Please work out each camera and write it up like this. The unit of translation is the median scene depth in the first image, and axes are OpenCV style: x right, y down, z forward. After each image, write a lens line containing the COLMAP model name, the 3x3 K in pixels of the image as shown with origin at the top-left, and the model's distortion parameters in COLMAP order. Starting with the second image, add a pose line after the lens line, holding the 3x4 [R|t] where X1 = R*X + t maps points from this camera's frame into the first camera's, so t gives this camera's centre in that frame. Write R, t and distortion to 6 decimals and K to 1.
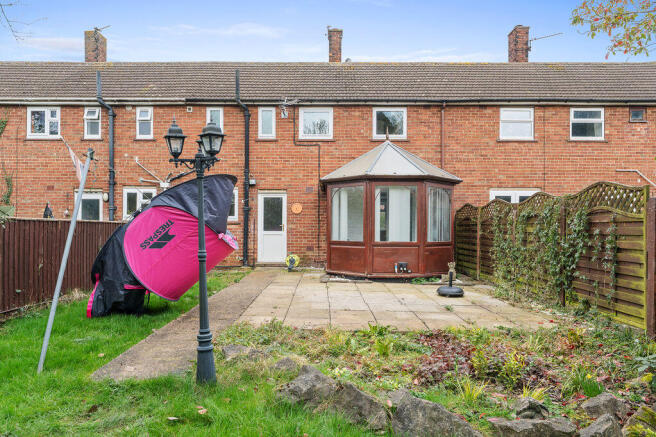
lens RADIAL K [[434.9, 0, 327.1], [0, 434.9, 218.9], [0, 0, 1]] dist [0.000936, 0.000040]
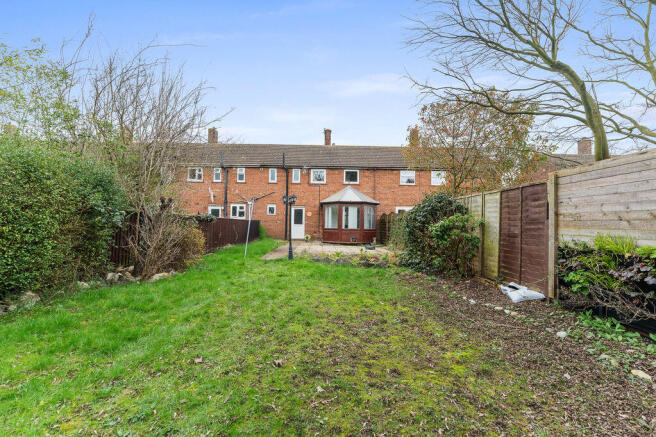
lens RADIAL K [[282.7, 0, 330.9], [0, 282.7, 219.7], [0, 0, 1]] dist [0.000031, -0.000002]
pose [[0.999664, 0.010920, 0.023502, 0.007125], [-0.010902, 0.999940, -0.000904, 0.003887], [-0.023510, 0.000648, 0.999723, -0.456075]]
